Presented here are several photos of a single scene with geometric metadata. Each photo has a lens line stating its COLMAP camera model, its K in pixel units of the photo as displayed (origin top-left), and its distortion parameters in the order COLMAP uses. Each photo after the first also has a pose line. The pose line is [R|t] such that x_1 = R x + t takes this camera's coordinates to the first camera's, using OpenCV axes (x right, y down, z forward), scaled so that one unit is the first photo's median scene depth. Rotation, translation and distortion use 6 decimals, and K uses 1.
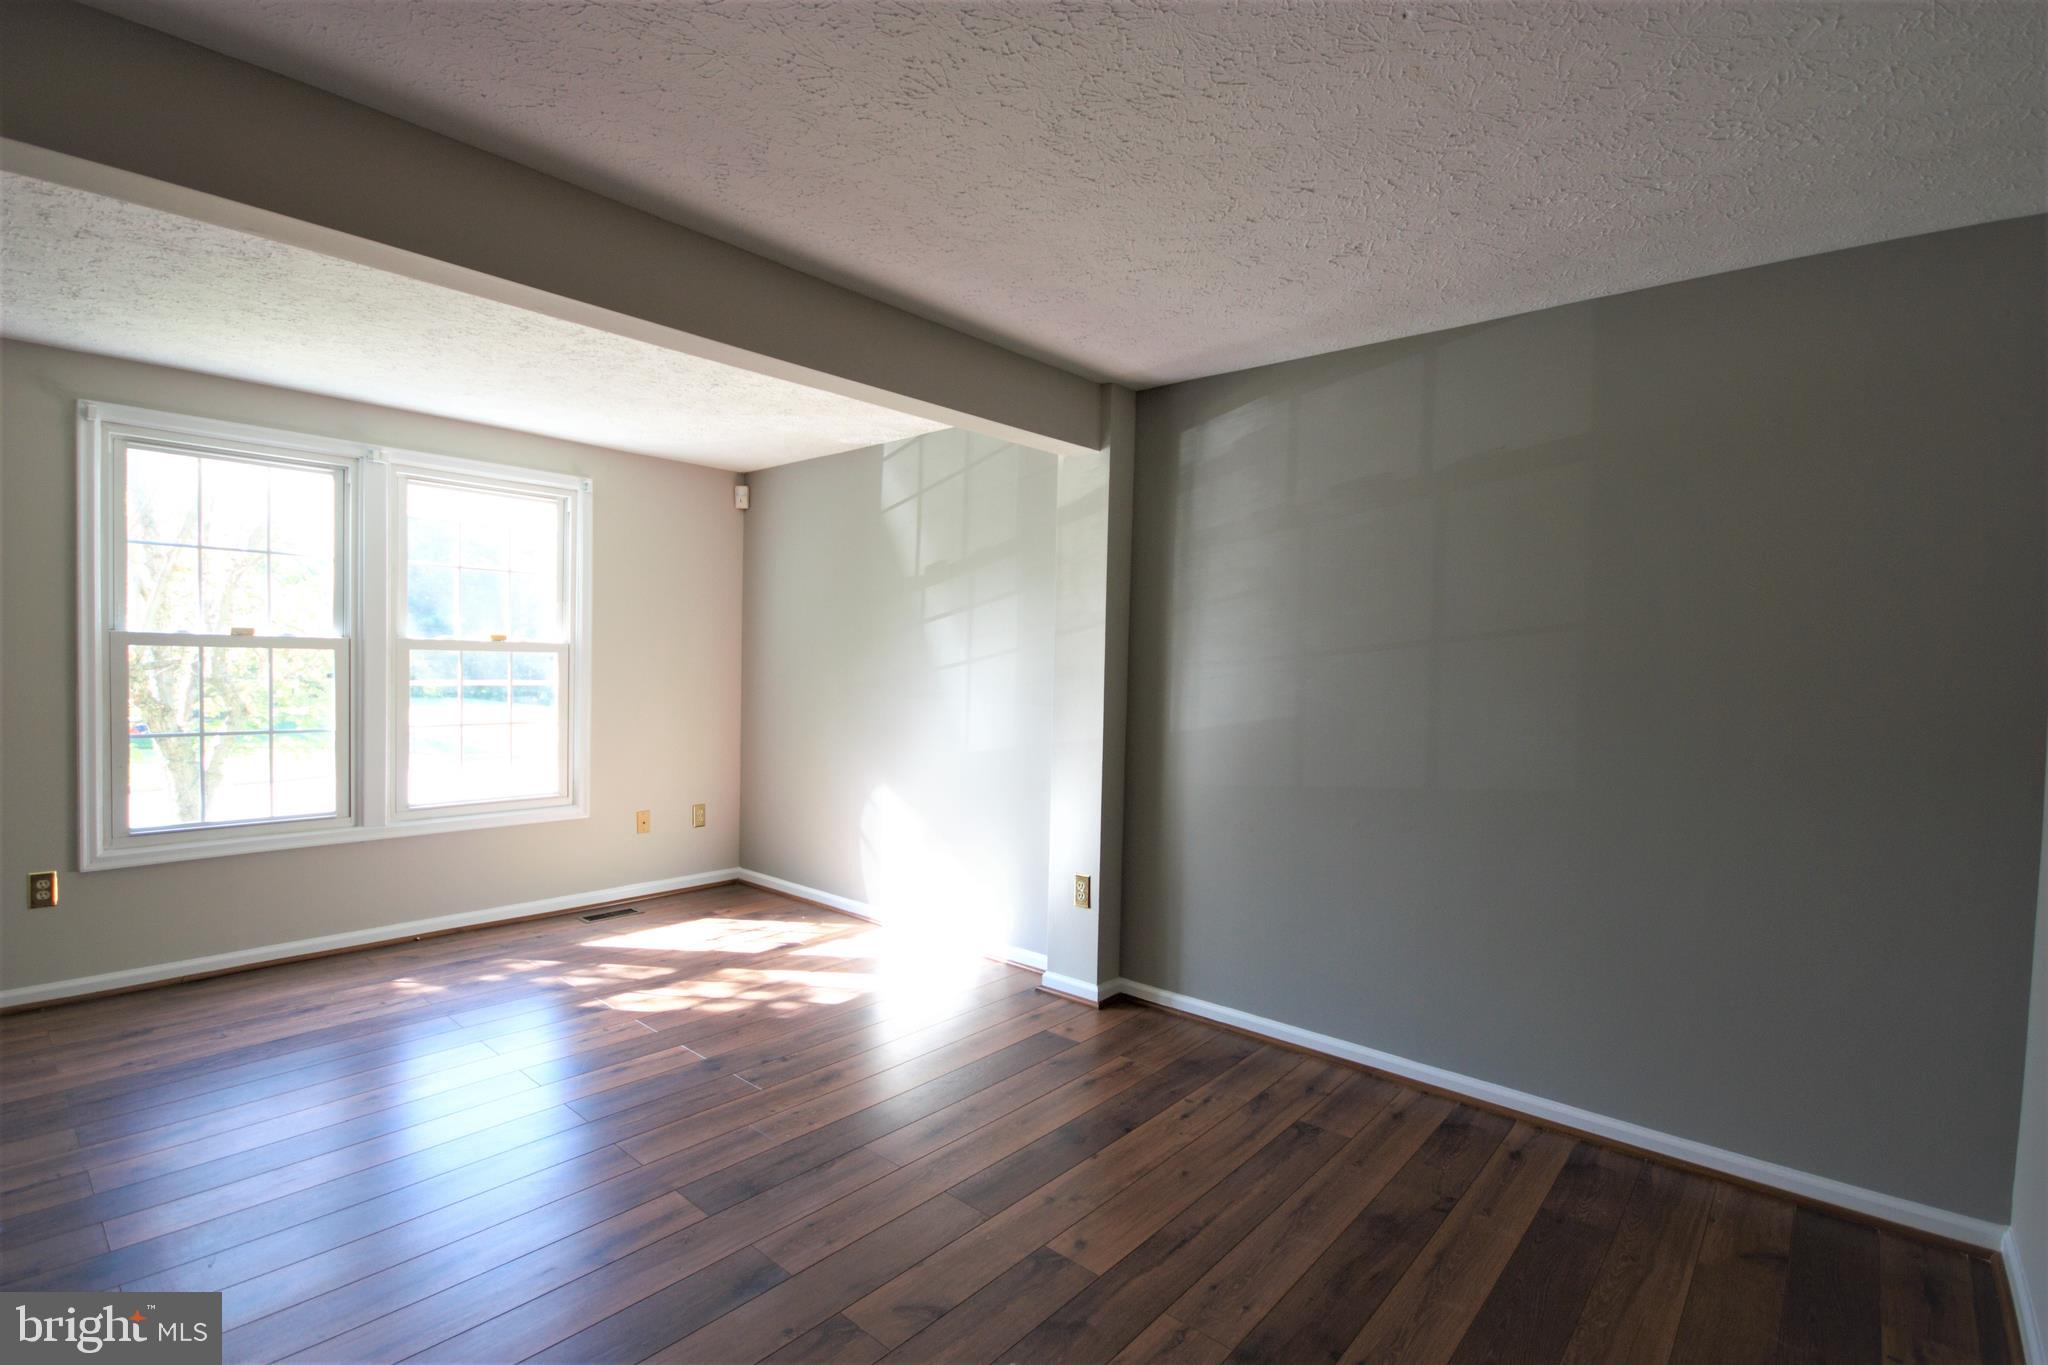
lens RADIAL K [[946.0, 0, 1018.1], [0, 946.0, 682.7], [0, 0, 1]] dist [0.003918, -0.008661]
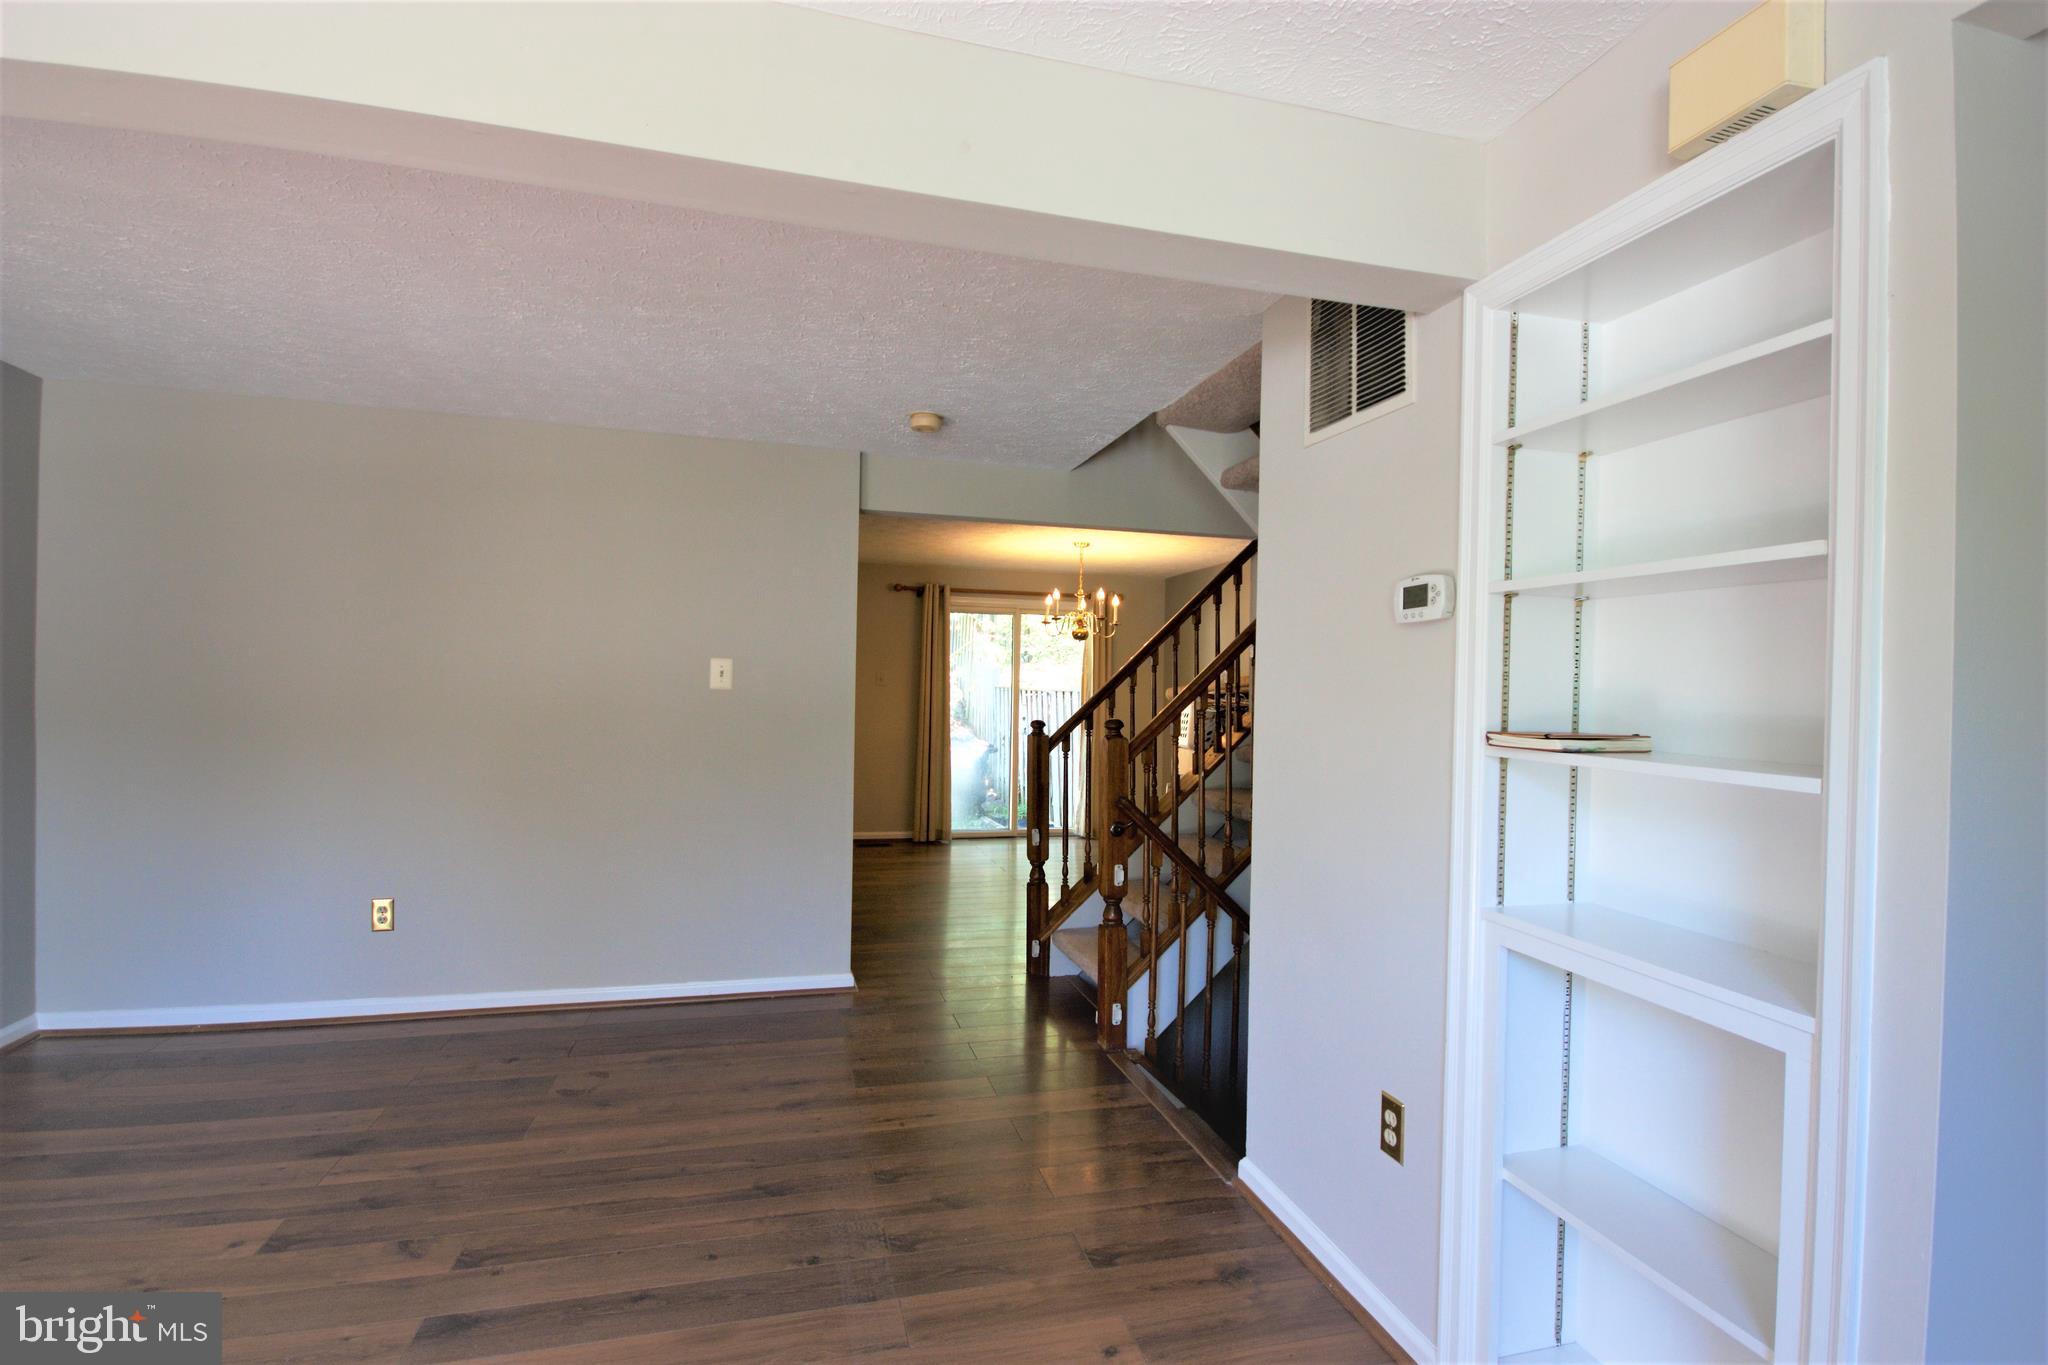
lens RADIAL K [[946.0, 0, 1036.6], [0, 946.0, 699.3], [0, 0, 1]] dist [0.003918, -0.008661]
pose [[-0.834771, -0.048290, 0.548475, -0.648919], [-0.031407, 0.998701, 0.040129, -0.035696], [-0.549700, 0.016272, -0.835204, 0.744513]]
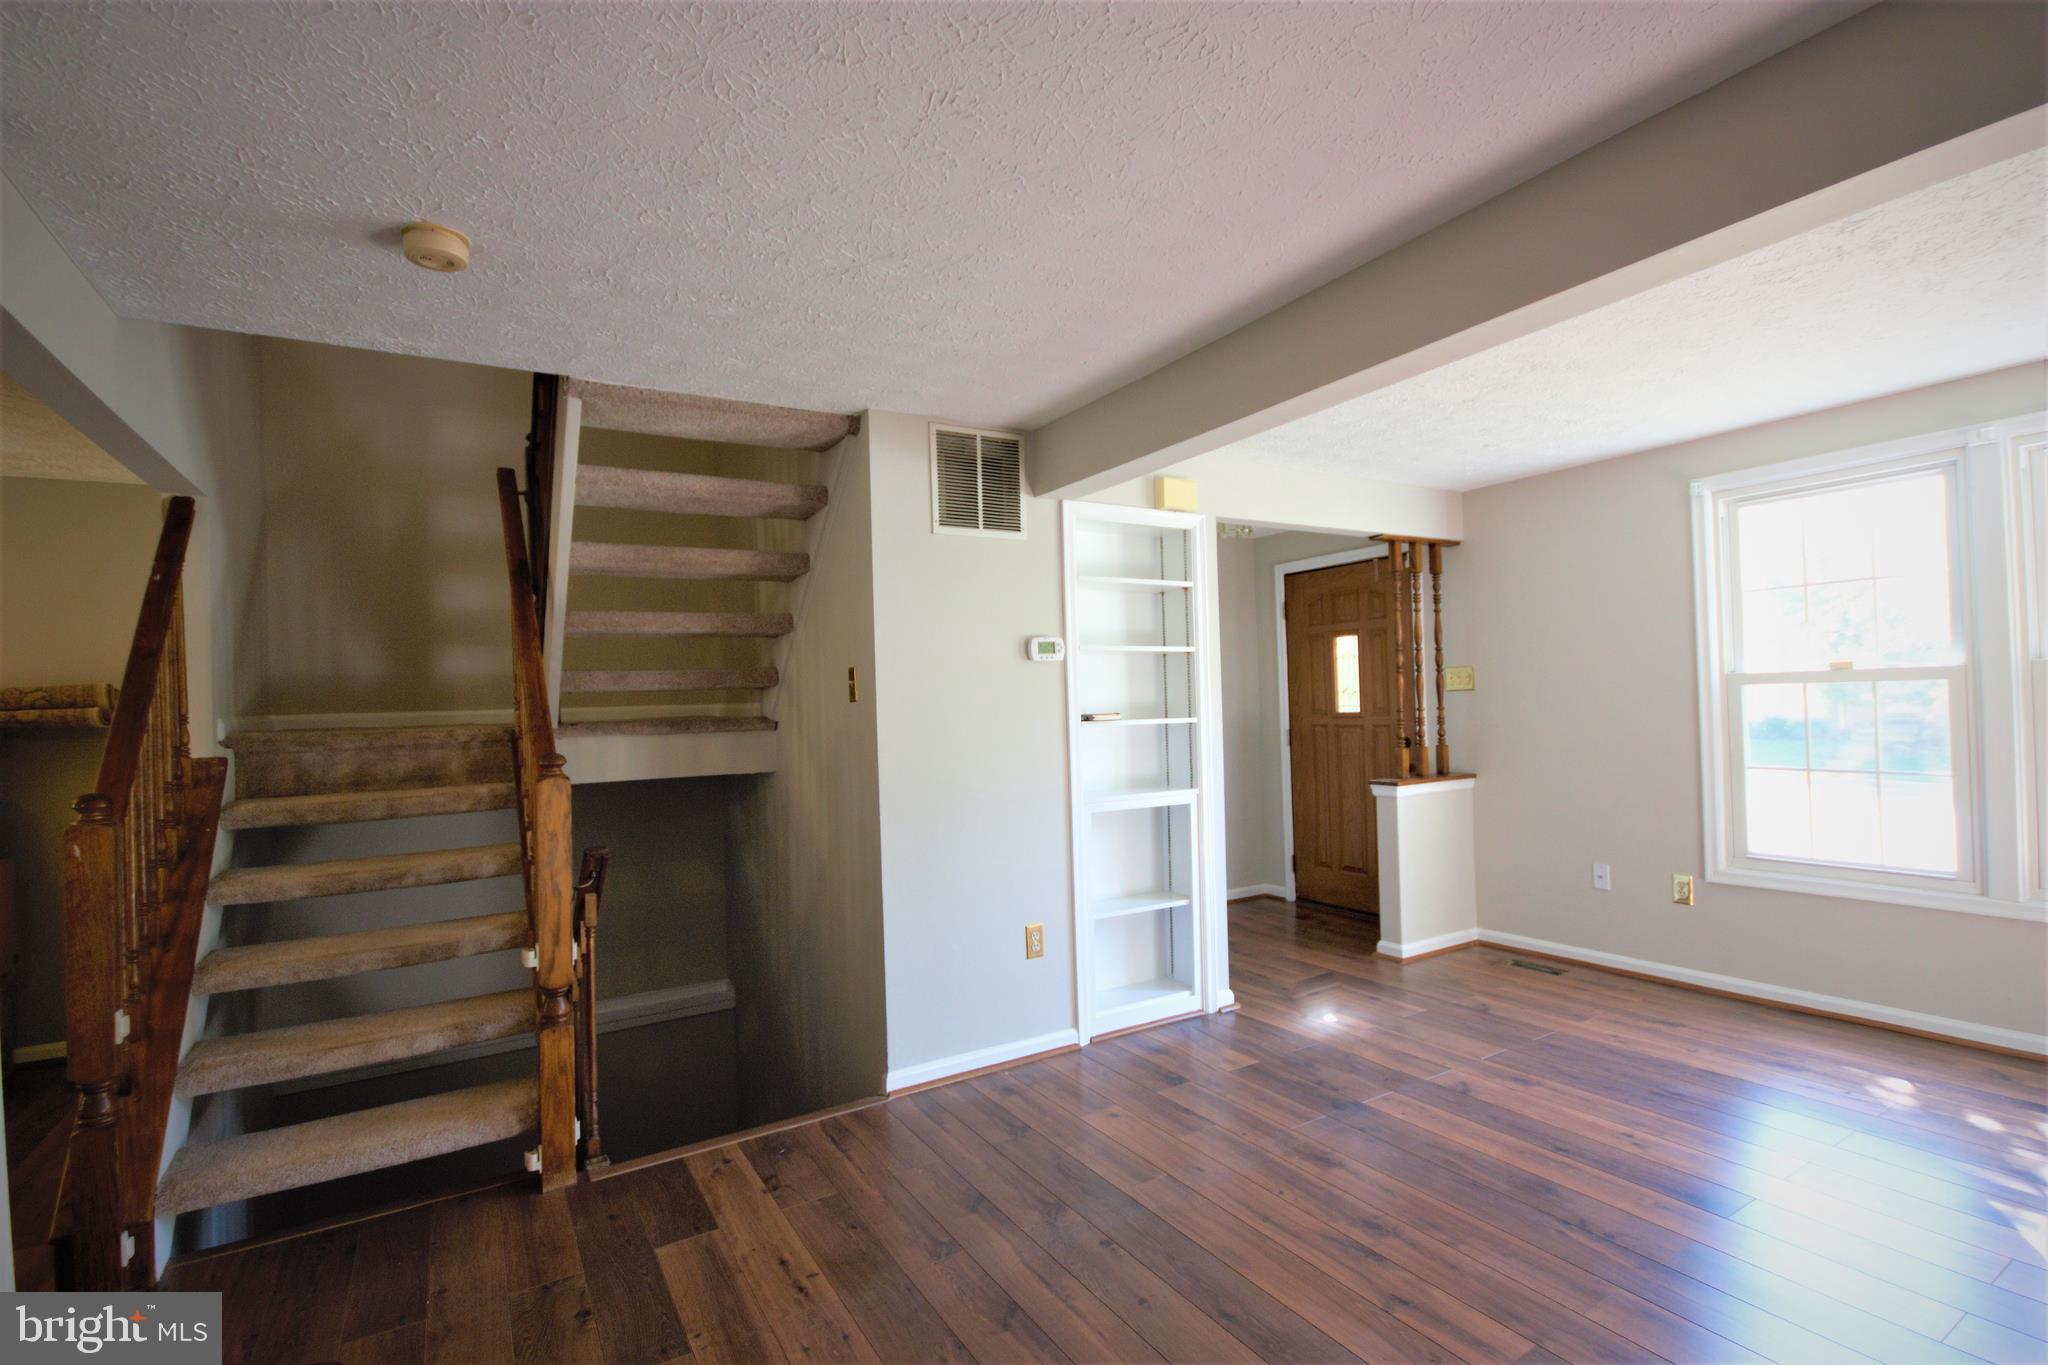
lens RADIAL K [[946.0, 0, 1027.1], [0, 946.0, 693.0], [0, 0, 1]] dist [0.003918, -0.008661]
pose [[-0.301639, -0.022558, -0.953155, 0.340616], [0.006532, 0.999648, -0.025725, -0.007111], [0.953400, -0.013986, -0.301386, 0.490741]]
